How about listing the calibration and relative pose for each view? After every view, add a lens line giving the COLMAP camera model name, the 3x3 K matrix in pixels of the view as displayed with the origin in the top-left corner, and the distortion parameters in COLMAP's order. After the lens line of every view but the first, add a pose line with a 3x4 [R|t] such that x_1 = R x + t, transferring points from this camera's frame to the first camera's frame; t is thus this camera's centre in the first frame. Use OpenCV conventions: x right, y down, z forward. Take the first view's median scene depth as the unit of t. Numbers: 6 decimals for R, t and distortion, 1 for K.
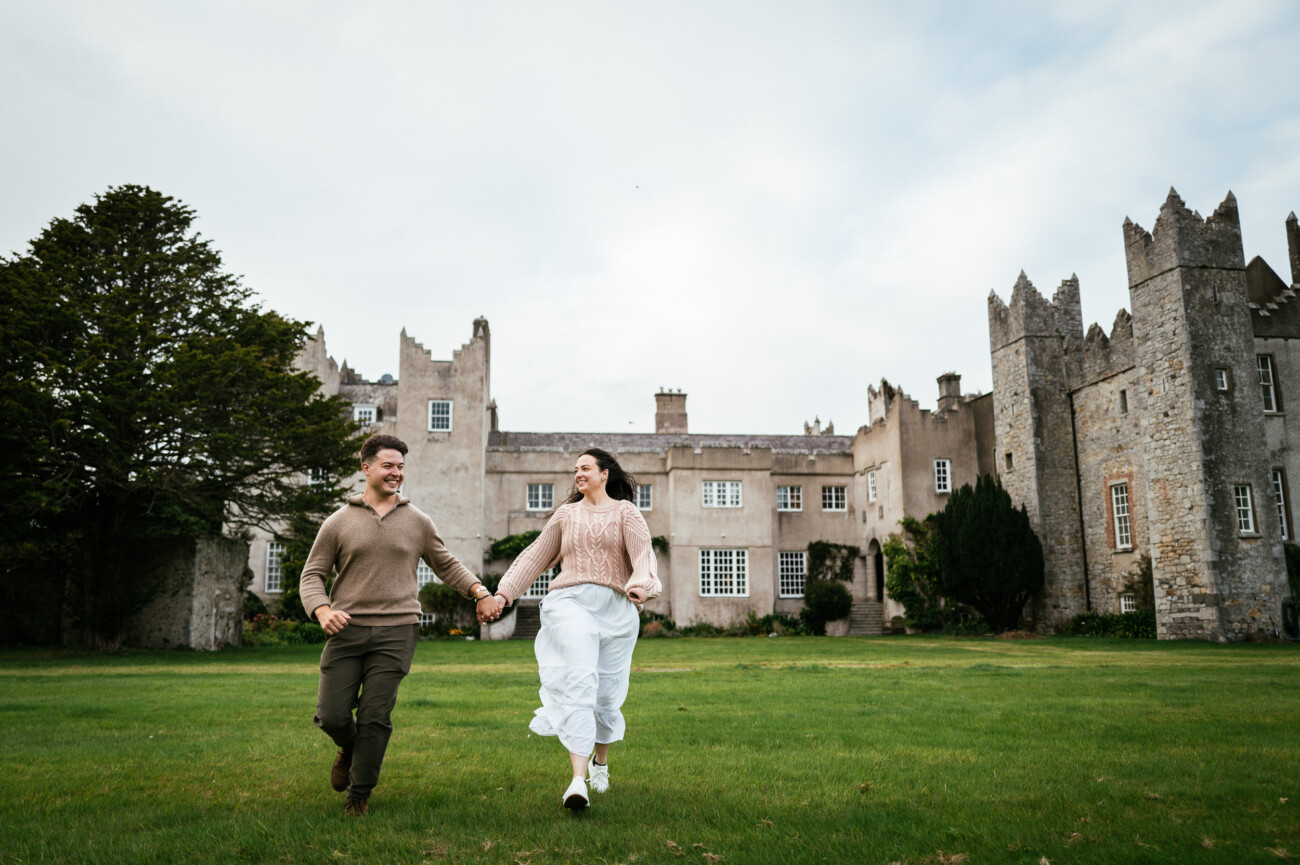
lens RADIAL K [[1009.4, 0, 648.5], [0, 1009.4, 427.1], [0, 0, 1]] dist [-0.007659, 0.007949]
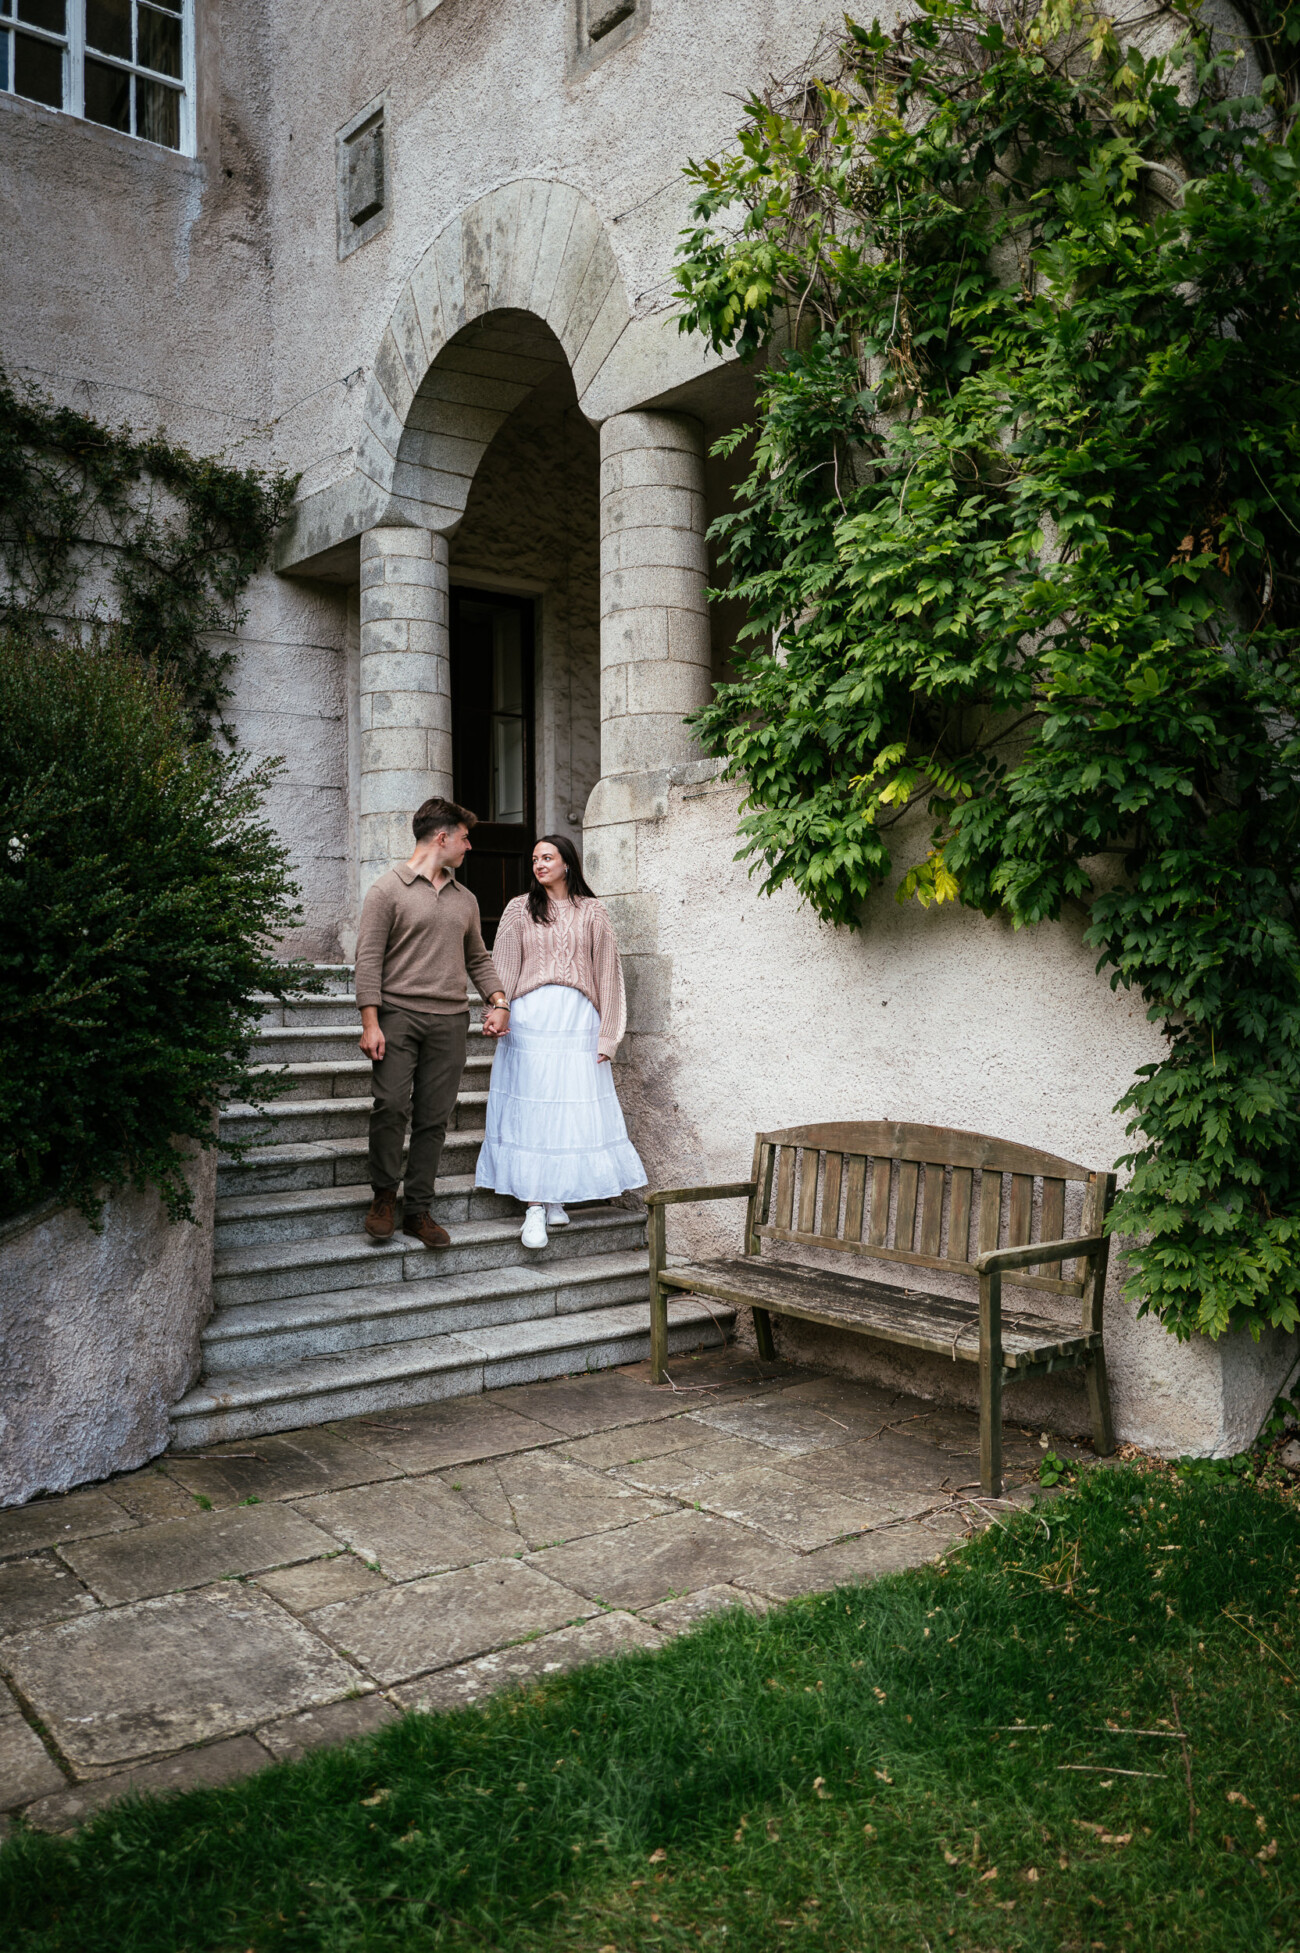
lens RADIAL K [[1516.4, 0, 642.5], [0, 1516.4, 979.3], [0, 0, 1]] dist [-0.007659, 0.007949]
pose [[0.865446, 0.007656, 0.500943, 0.216969], [-0.090824, 0.985713, 0.141846, 0.201138], [-0.492700, -0.168258, 0.853777, 1.134343]]
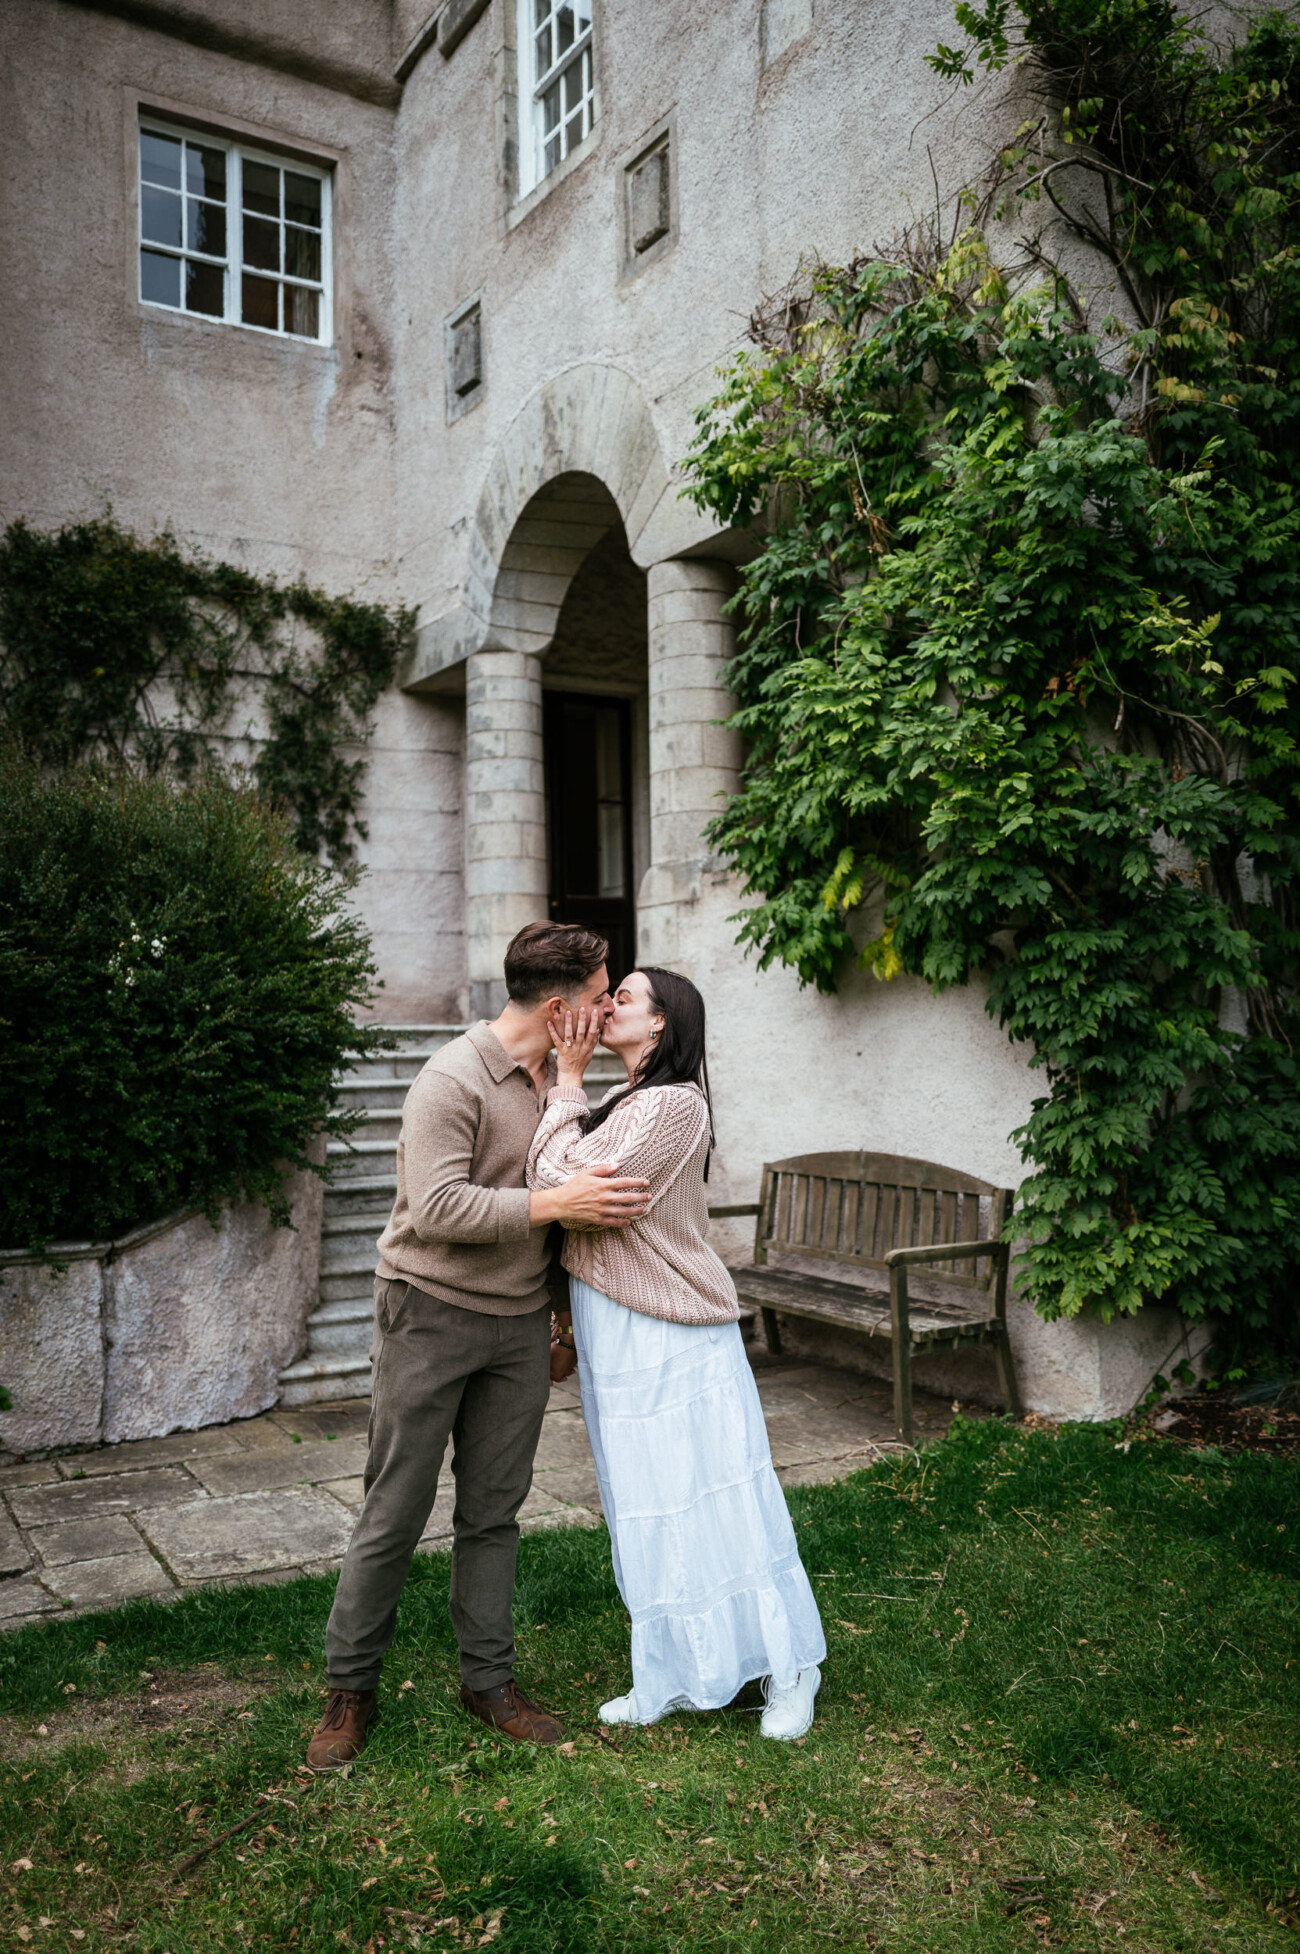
lens RADIAL K [[1516.0, 0, 650.6], [0, 1516.0, 984.6], [0, 0, 1]] dist [0.087920, -0.312382]
pose [[0.917911, 0.009085, 0.396682, 0.217614], [-0.061680, 0.990852, 0.120032, 0.194398], [-0.391963, -0.134646, 0.910074, 1.097114]]
